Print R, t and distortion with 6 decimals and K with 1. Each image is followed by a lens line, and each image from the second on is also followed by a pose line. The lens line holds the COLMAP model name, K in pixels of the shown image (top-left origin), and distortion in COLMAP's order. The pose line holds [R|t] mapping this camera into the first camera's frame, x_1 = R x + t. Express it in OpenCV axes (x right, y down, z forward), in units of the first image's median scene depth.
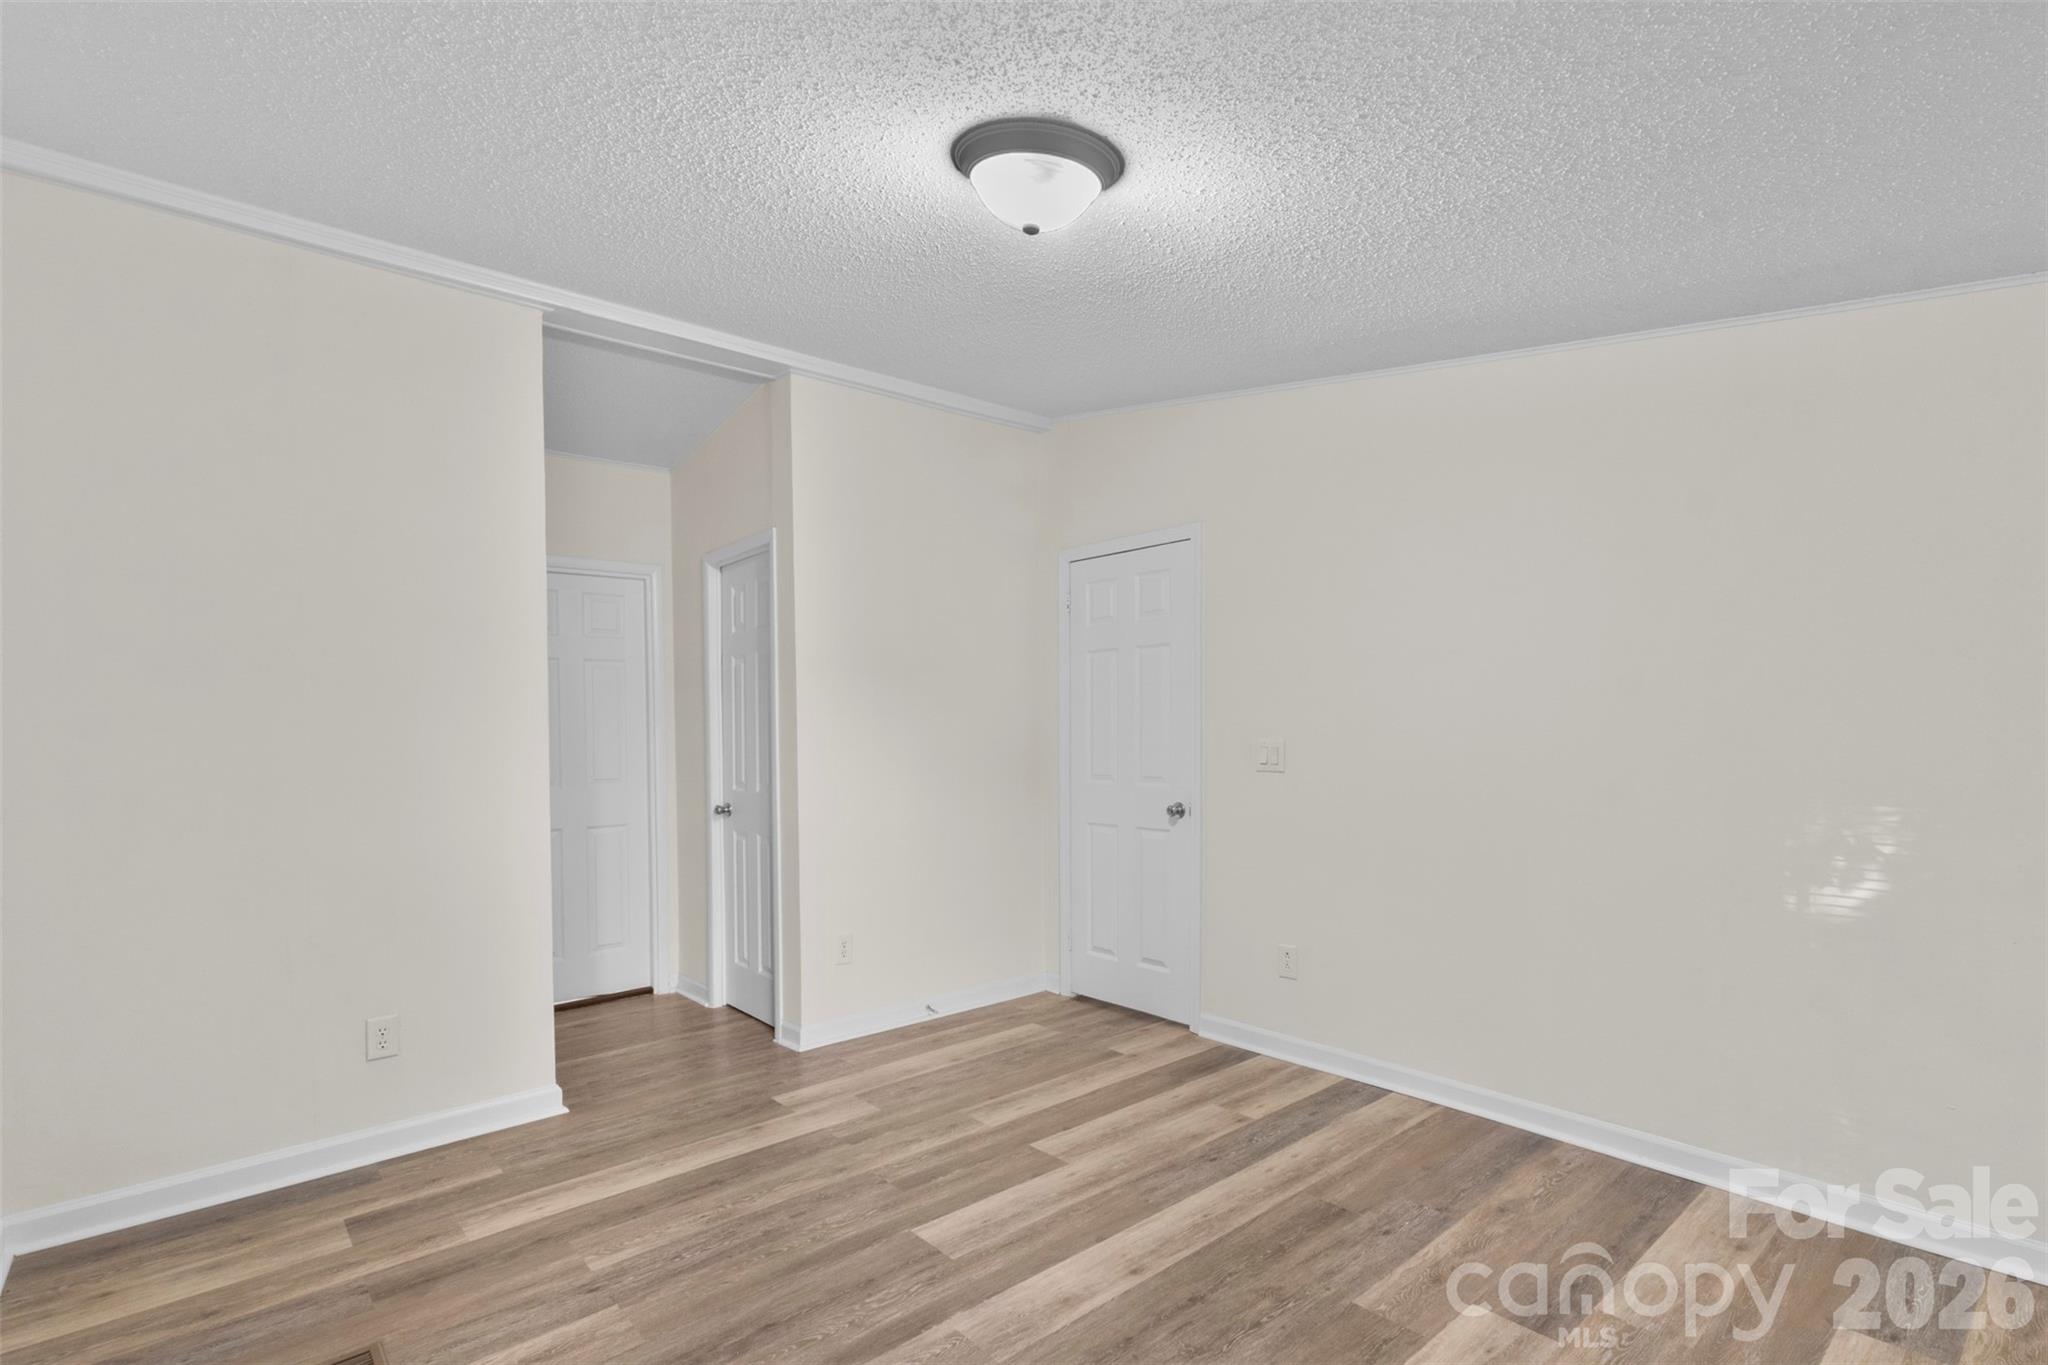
lens RADIAL K [[949.6, 0, 1025.1], [0, 949.6, 695.0], [0, 0, 1]] dist [0.004113, 0.001405]
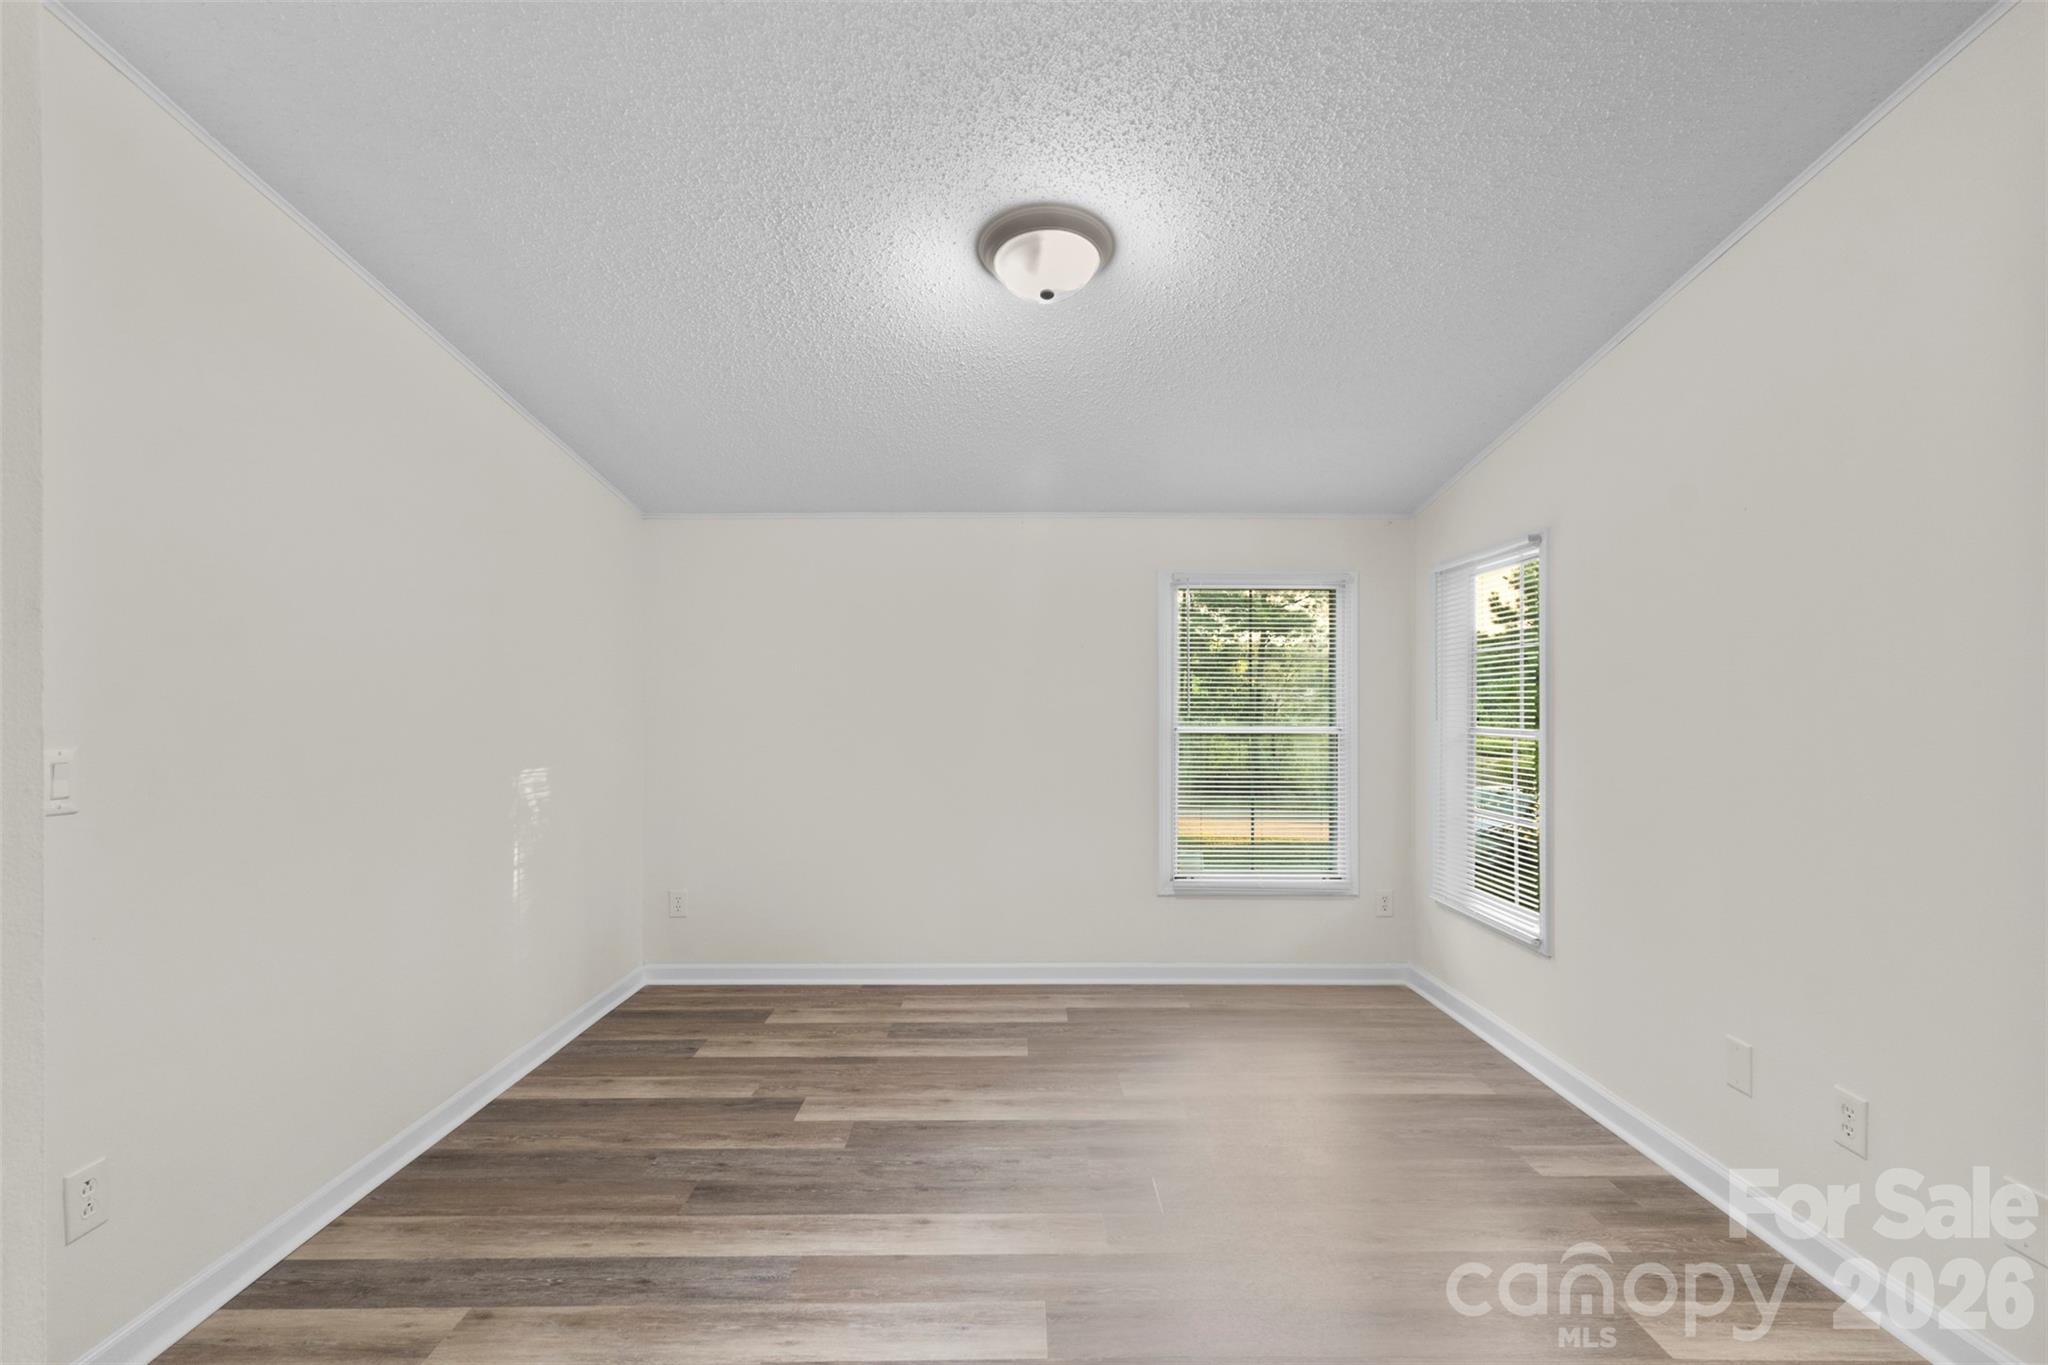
lens RADIAL K [[949.6, 0, 1029.2], [0, 949.6, 690.9], [0, 0, 1]] dist [0.004113, 0.001405]
pose [[-0.755638, 0.023511, 0.654567, -0.599256], [-0.007045, 0.999006, -0.044015, 0.057781], [-0.654952, -0.037871, -0.754721, 1.545342]]
